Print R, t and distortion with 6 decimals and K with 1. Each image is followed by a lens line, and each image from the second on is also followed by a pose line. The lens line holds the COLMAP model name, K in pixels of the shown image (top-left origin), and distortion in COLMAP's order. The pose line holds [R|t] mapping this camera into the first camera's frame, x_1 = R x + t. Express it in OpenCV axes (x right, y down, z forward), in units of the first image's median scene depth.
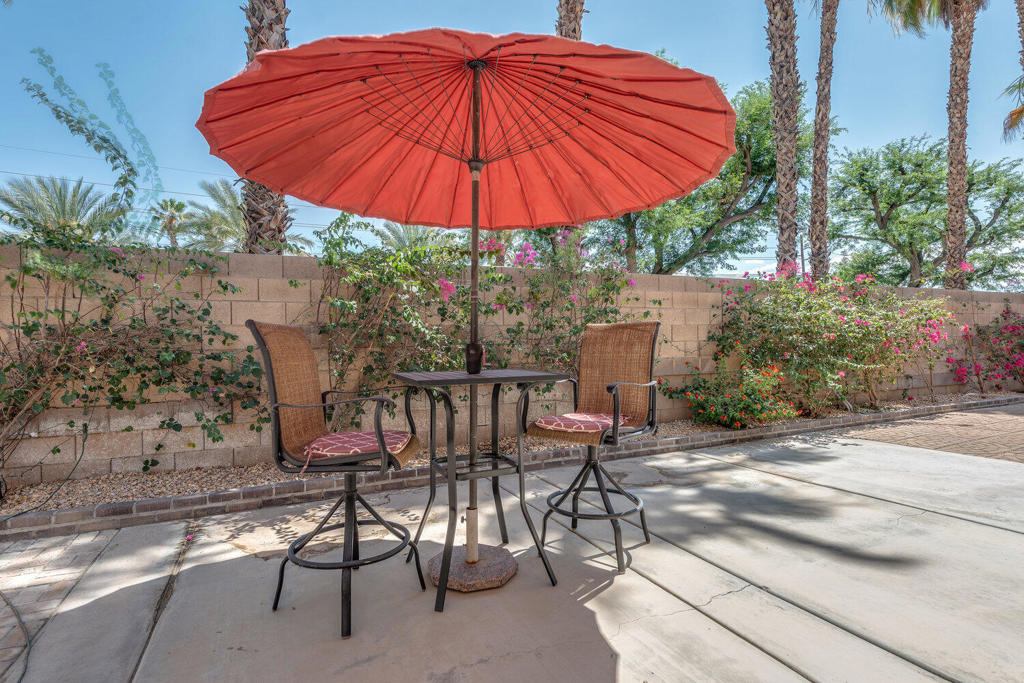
lens RADIAL K [[521.5, 0, 512.0], [0, 521.5, 343.5], [0, 0, 1]] dist [0.012850, -0.000519]
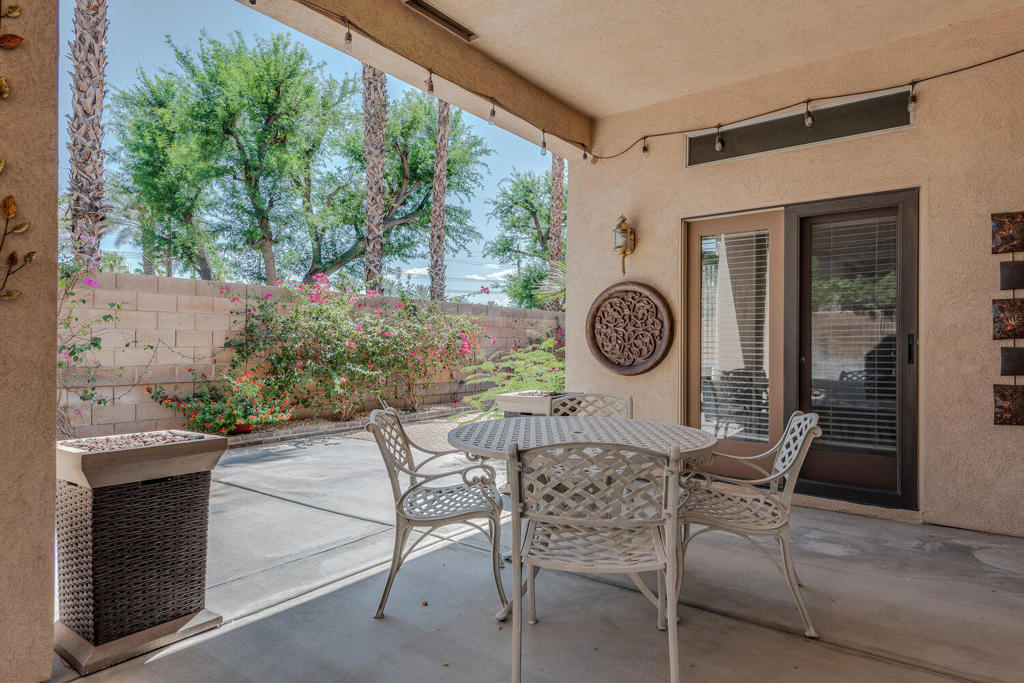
lens RADIAL K [[594.2, 0, 512.6], [0, 594.2, 343.5], [0, 0, 1]] dist [0.009944, 0.000829]
pose [[0.882356, 0.022335, 0.470053, 0.220876], [-0.018123, 0.999745, -0.013484, -0.004731], [-0.470234, 0.003379, 0.882535, -0.162706]]
